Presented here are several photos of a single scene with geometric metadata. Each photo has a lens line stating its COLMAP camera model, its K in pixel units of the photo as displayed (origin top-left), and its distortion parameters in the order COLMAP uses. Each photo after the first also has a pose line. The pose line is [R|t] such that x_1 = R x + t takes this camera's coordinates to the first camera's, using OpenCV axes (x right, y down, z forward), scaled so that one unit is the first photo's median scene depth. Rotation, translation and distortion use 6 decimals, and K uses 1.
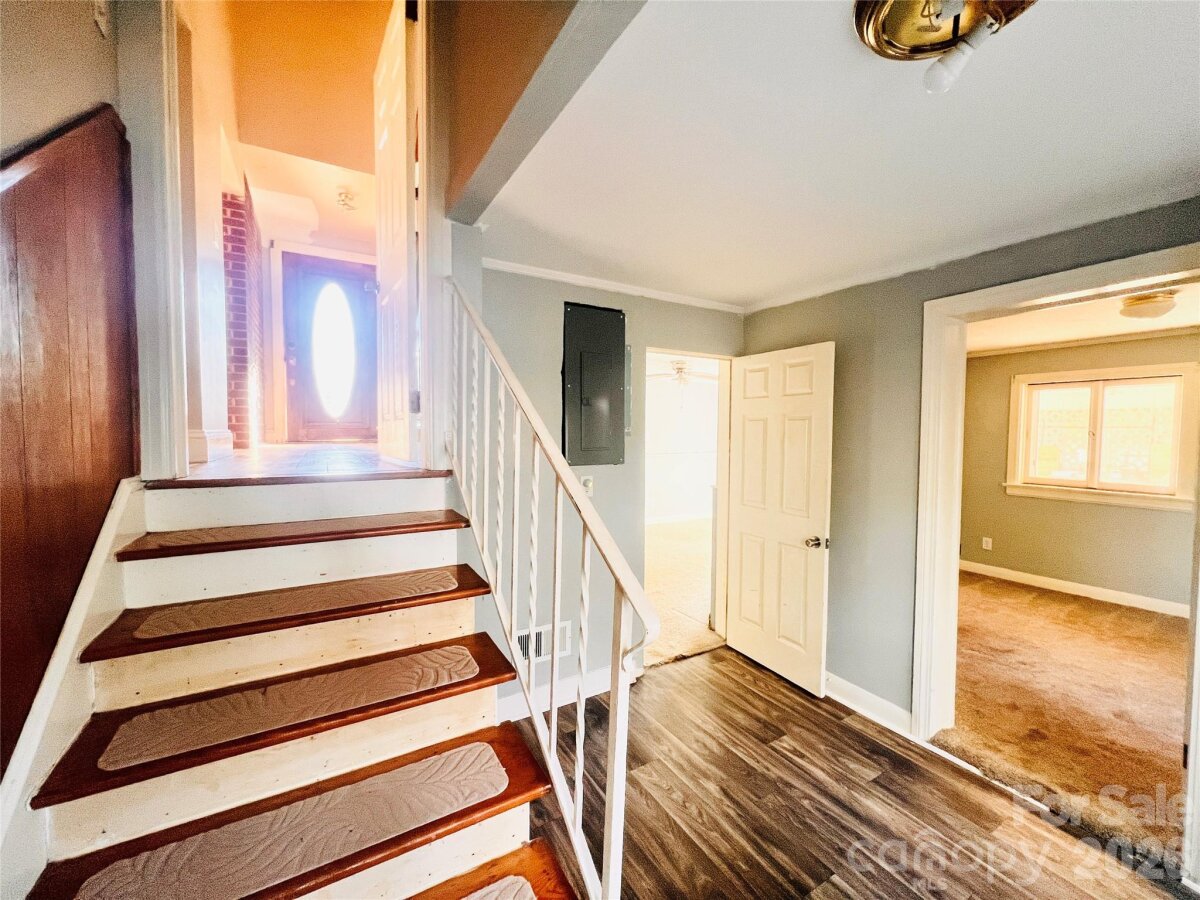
lens RADIAL K [[477.7, 0, 600.0], [0, 477.7, 450.0], [0, 0, 1]] dist [0.004429, 0.000183]
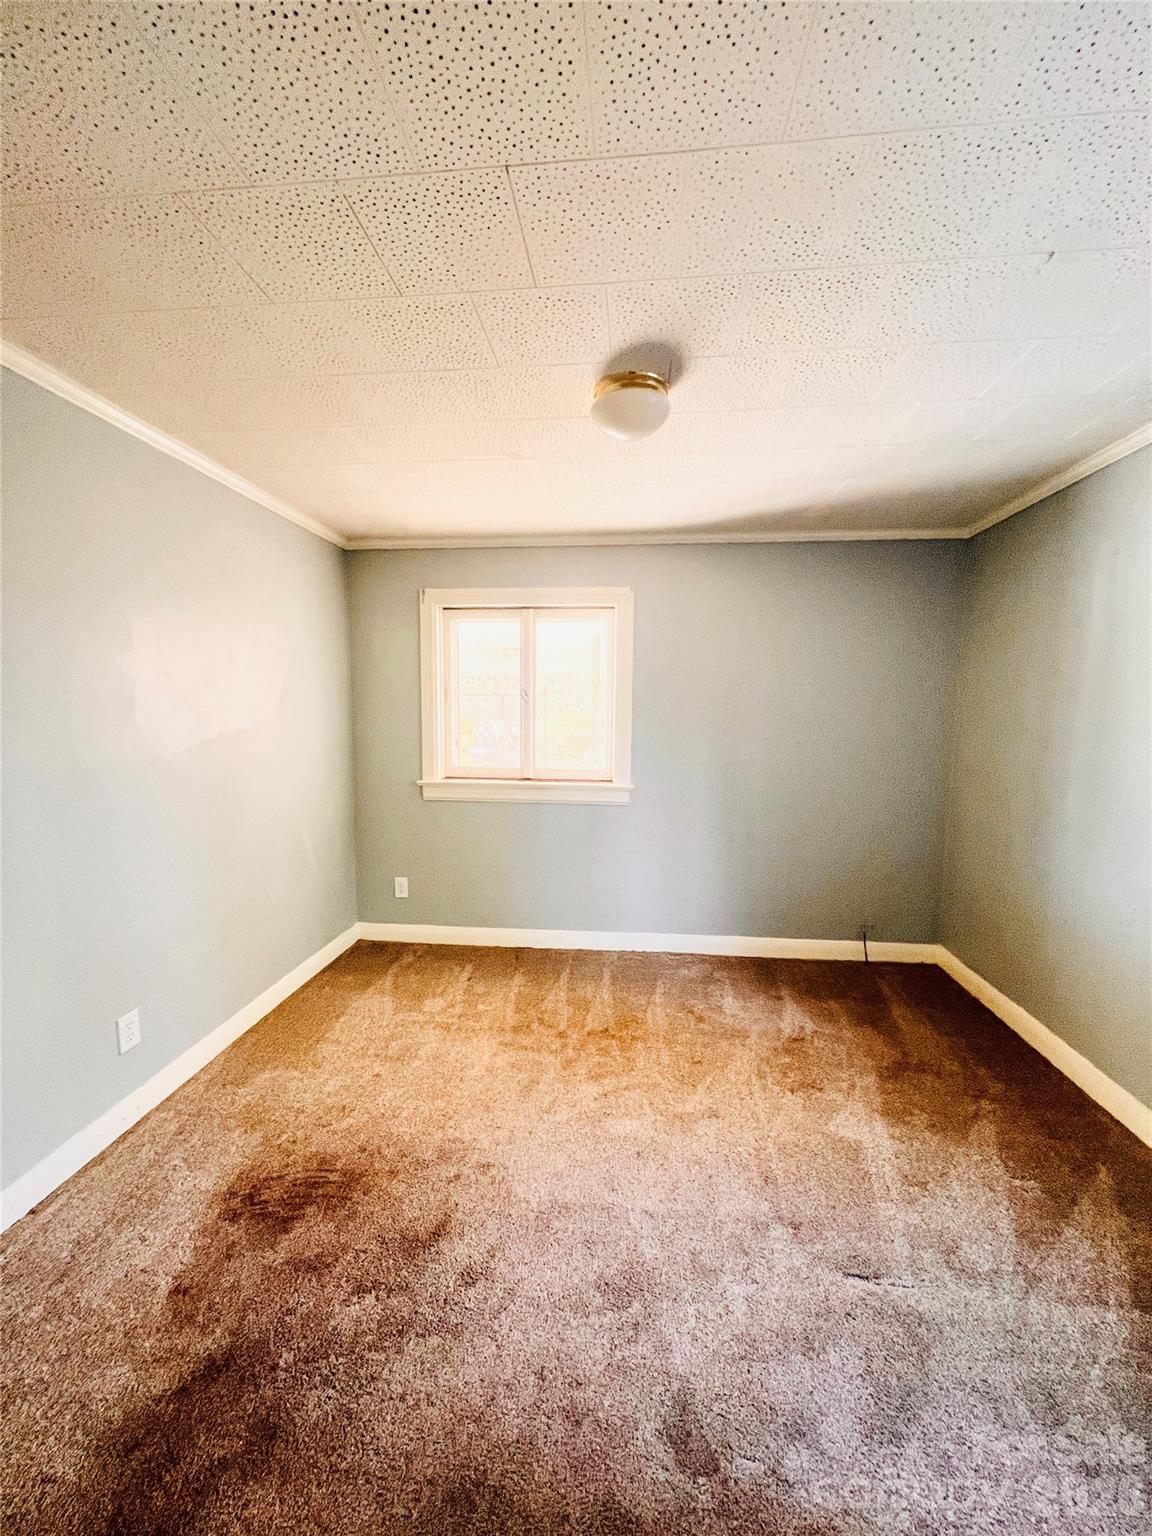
lens RADIAL K [[611.4, 0, 576.0], [0, 611.4, 768.0], [0, 0, 1]] dist [0.004429, 0.000183]
pose [[0.589283, -0.083462, 0.803604, 0.421280], [0.033069, 0.996308, 0.079226, 0.003314], [-0.807249, -0.020113, 0.589868, 0.479307]]
